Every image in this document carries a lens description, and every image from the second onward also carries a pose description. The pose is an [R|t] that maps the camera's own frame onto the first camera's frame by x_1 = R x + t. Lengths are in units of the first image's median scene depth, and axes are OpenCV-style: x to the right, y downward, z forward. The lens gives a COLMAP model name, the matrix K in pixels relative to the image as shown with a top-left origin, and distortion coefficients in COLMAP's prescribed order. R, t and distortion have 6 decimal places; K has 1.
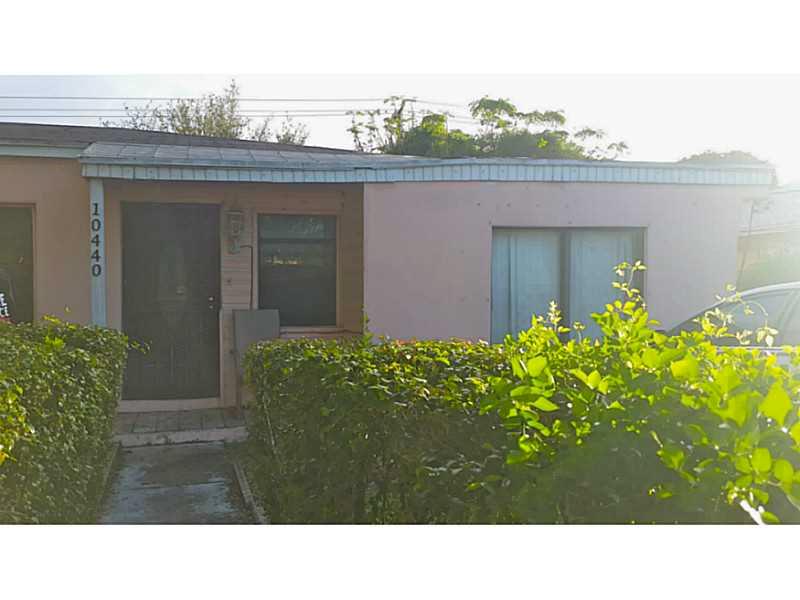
lens RADIAL K [[754.4, 0, 397.5], [0, 754.4, 306.8], [0, 0, 1]] dist [0.165323, -0.464081]
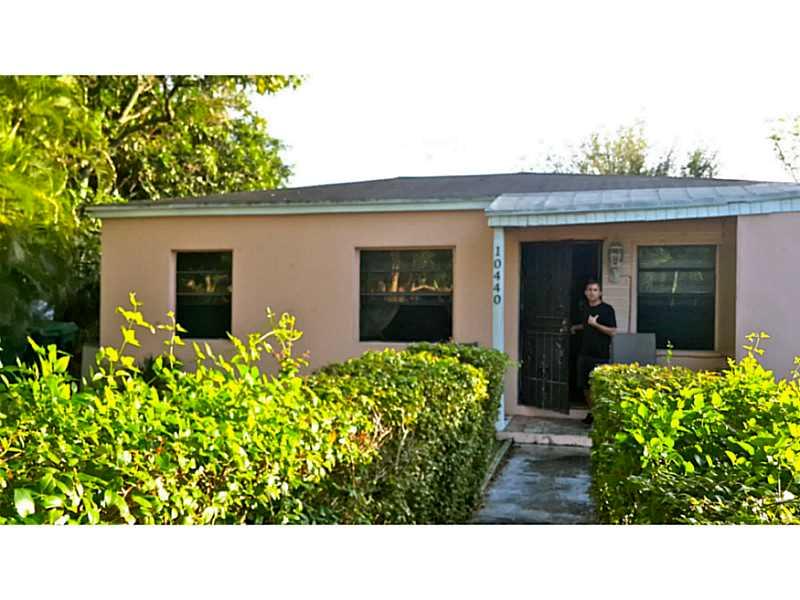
lens RADIAL K [[754.4, 0, 397.5], [0, 754.4, 306.8], [0, 0, 1]] dist [0.165323, -0.464081]
pose [[0.861701, 0.013743, -0.507231, 0.094282], [-0.023113, 0.999659, -0.012181, -0.015658], [0.506890, 0.022221, 0.861724, -0.153106]]
